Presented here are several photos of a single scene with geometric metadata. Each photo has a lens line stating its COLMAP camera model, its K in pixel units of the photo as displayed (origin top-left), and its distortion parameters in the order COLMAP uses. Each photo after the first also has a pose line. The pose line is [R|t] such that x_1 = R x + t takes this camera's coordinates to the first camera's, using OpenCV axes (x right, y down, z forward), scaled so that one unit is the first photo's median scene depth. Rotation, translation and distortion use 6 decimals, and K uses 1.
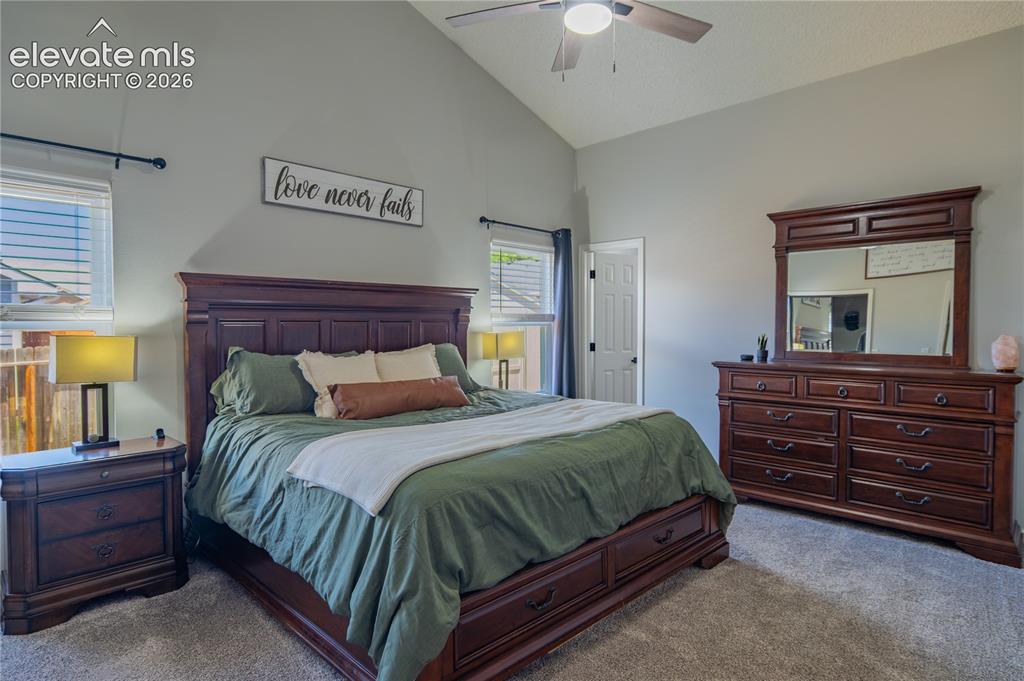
lens RADIAL K [[556.7, 0, 532.6], [0, 556.7, 343.7], [0, 0, 1]] dist [-0.002158, 0.001985]
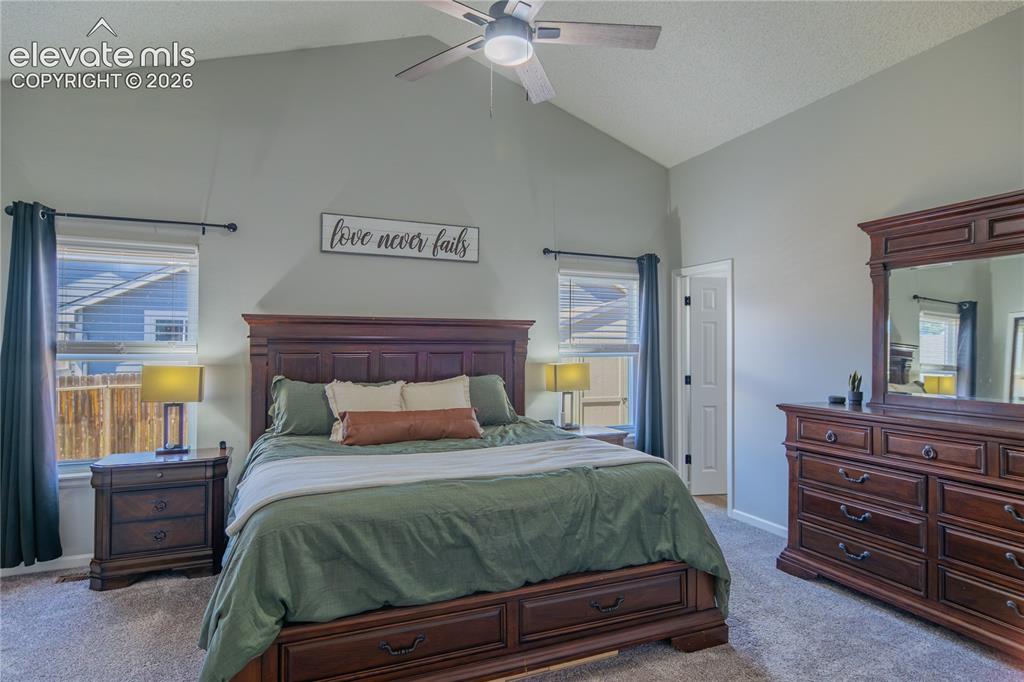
lens RADIAL K [[556.7, 0, 532.6], [0, 556.7, 344.2], [0, 0, 1]] dist [-0.002158, 0.001985]
pose [[0.924653, 0.002455, -0.380802, 0.342622], [-0.018047, 0.999138, -0.037378, -0.022093], [0.380382, 0.041434, 0.923901, 0.089730]]
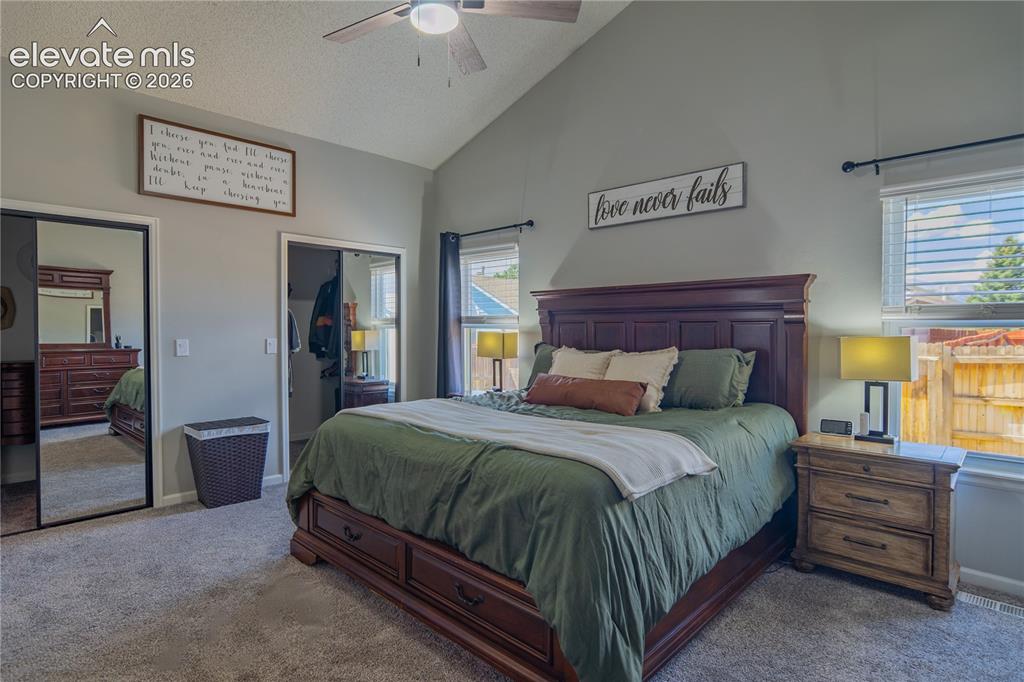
lens RADIAL K [[571.7, 0, 512.0], [0, 571.7, 341.0], [0, 0, 1]] dist [0.001306, 0.000829]
pose [[-0.020912, 0.027209, -0.999411, 0.764897], [-0.033287, 0.999056, 0.027896, -0.027401], [0.999227, 0.033851, -0.019987, 0.789308]]
